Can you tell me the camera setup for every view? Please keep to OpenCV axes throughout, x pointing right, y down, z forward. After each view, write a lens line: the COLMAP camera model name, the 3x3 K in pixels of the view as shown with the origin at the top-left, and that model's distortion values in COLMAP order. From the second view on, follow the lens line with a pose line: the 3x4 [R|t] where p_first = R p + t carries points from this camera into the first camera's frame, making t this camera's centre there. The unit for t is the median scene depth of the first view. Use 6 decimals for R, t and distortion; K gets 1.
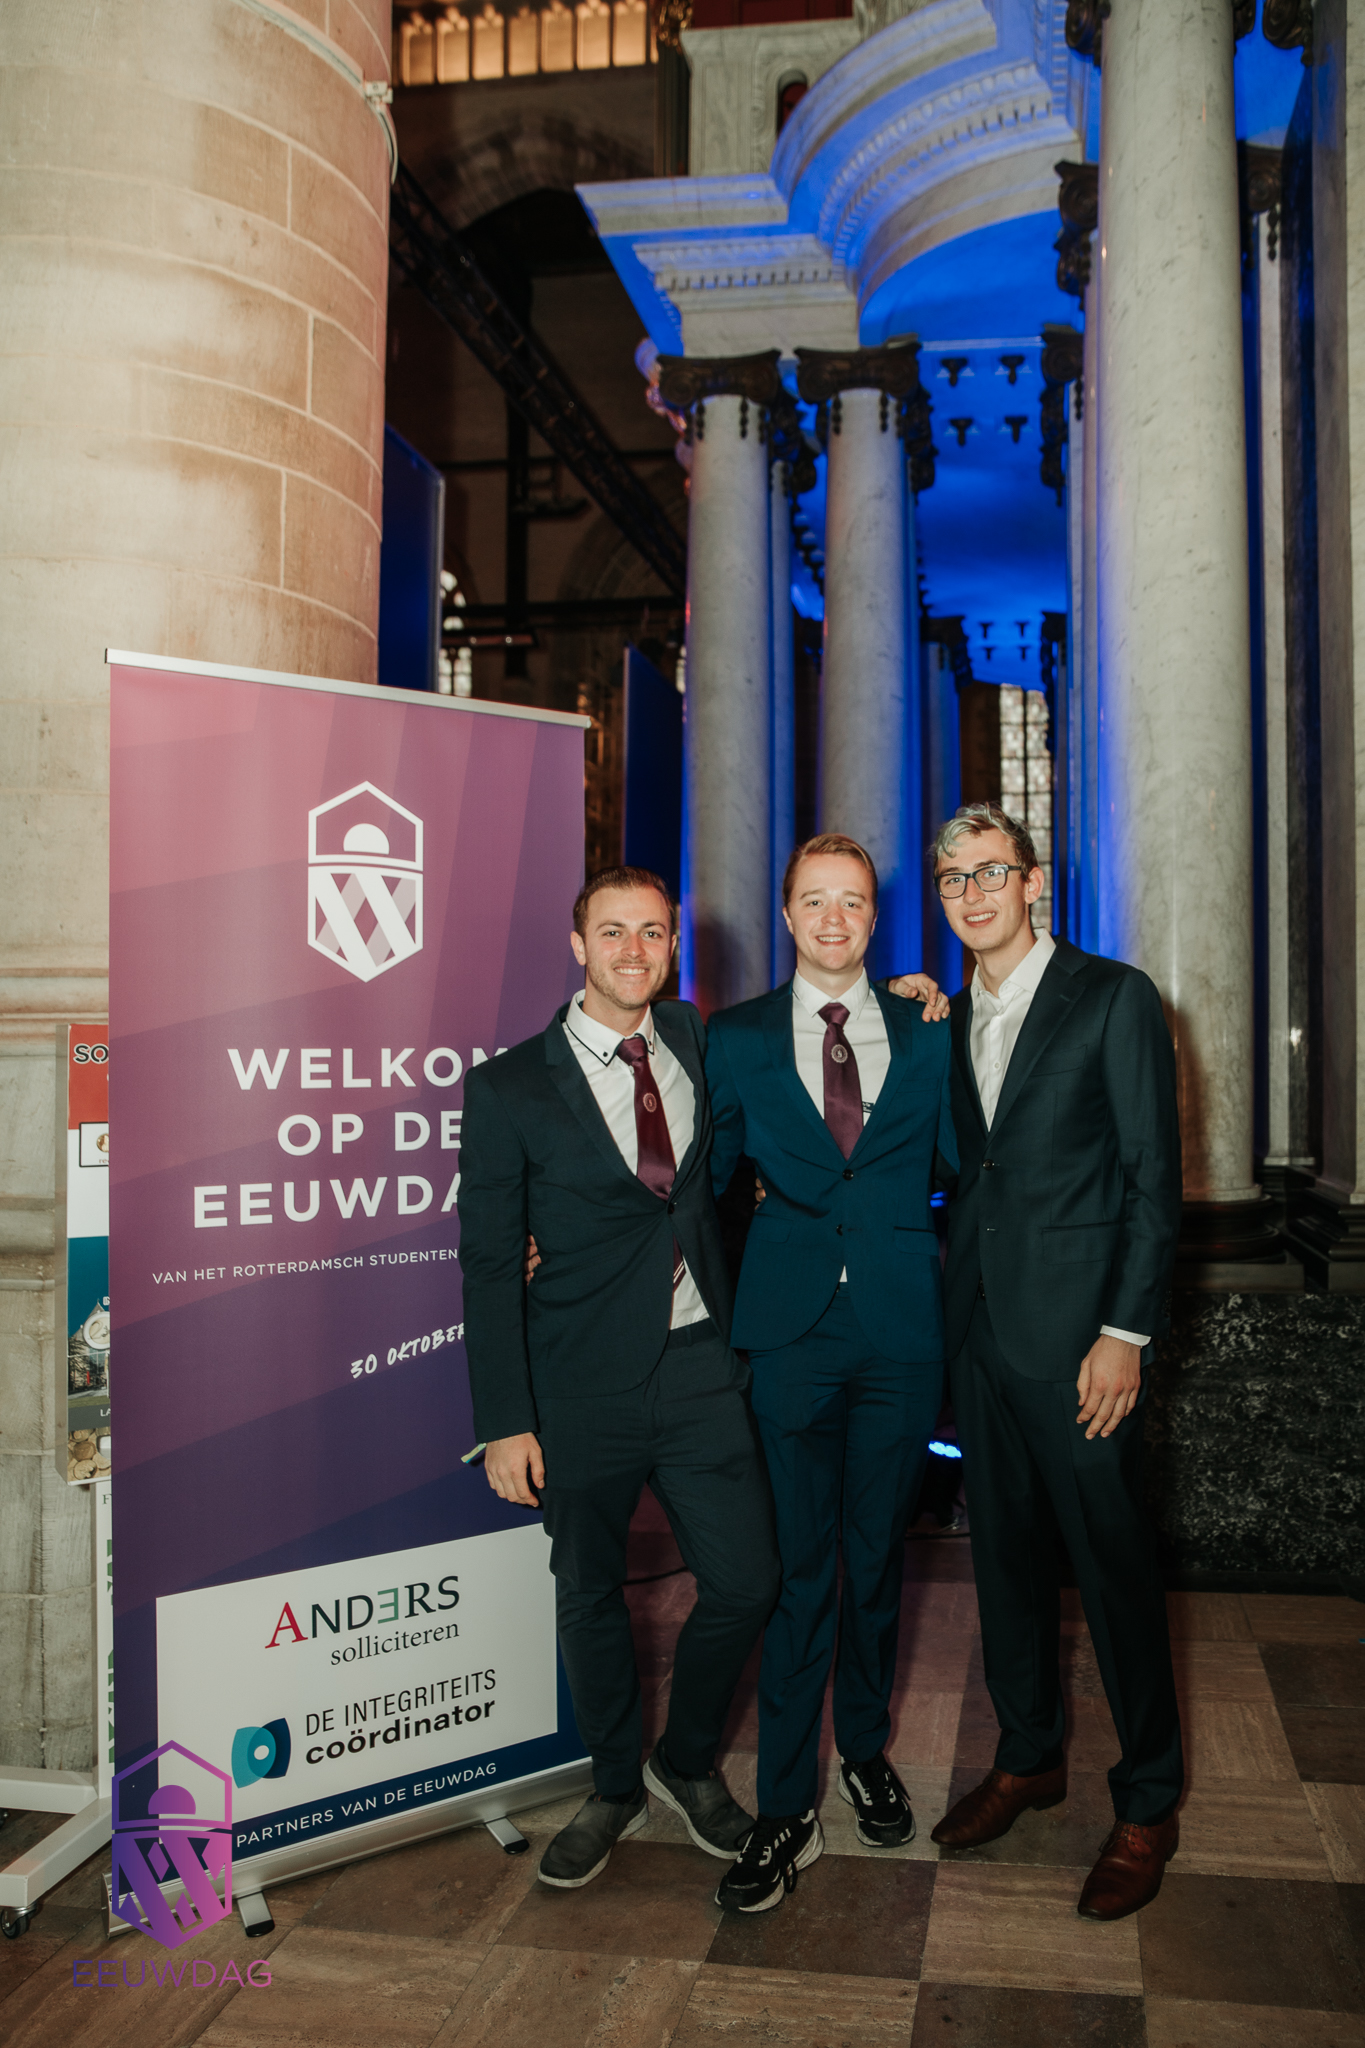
lens RADIAL K [[1343.7, 0, 684.8], [0, 1343.7, 1043.1], [0, 0, 1]] dist [-0.080282, 0.056215]
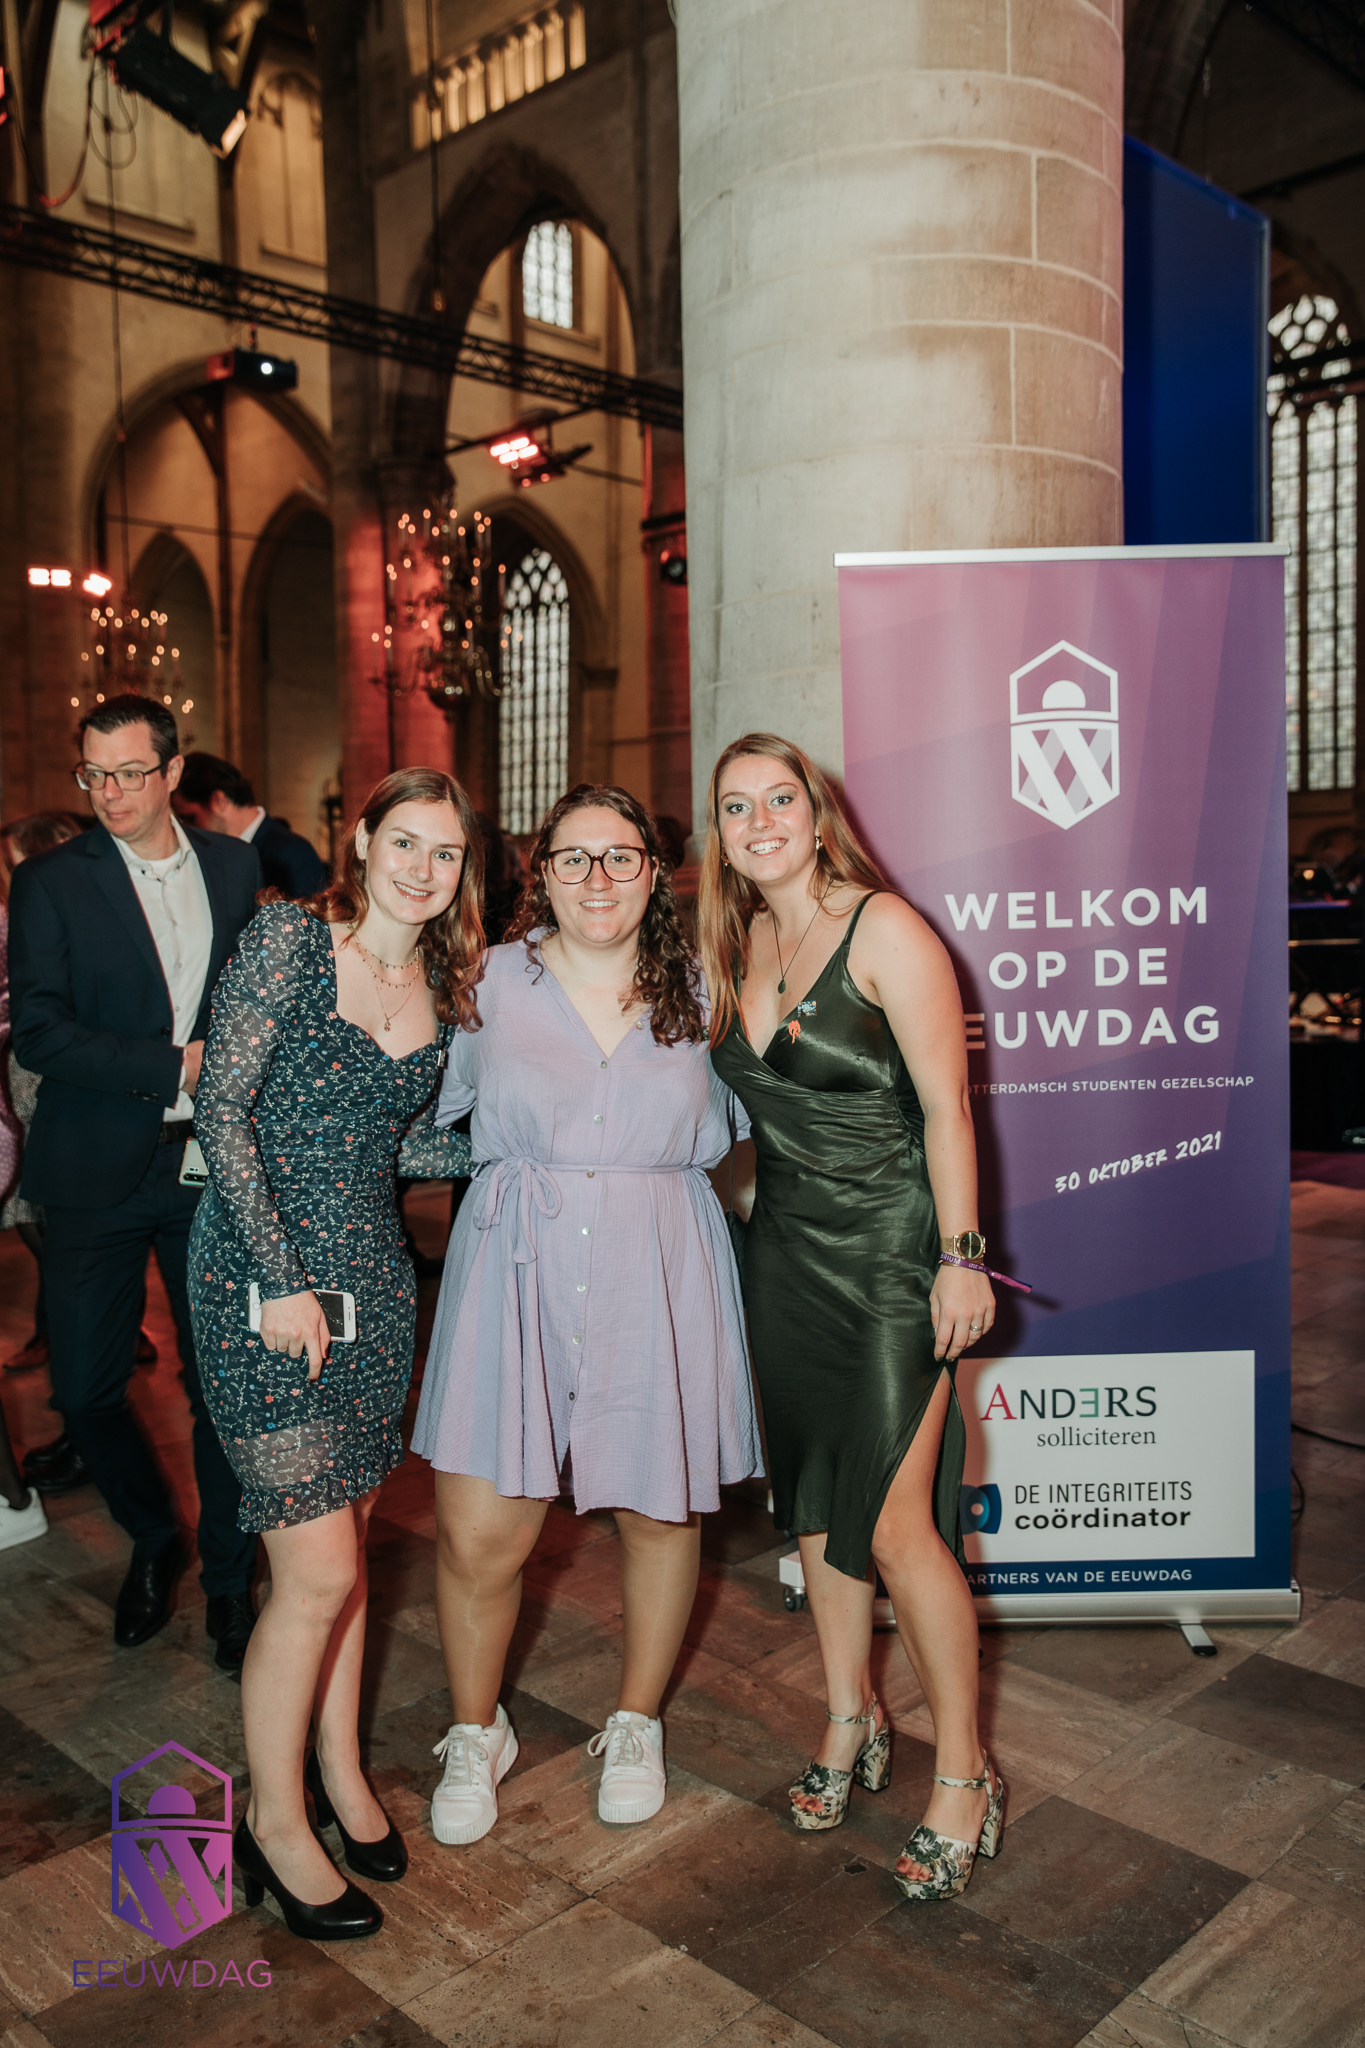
lens RADIAL K [[1719.1, 0, 682.5], [0, 1719.1, 1024.0], [0, 0, 1]] dist [0.002066, 0.019223]
pose [[0.796794, 0.026569, -0.603667, 0.353779], [0.031770, 0.995809, 0.085762, -0.018116], [0.603416, -0.087513, 0.792610, -0.297167]]
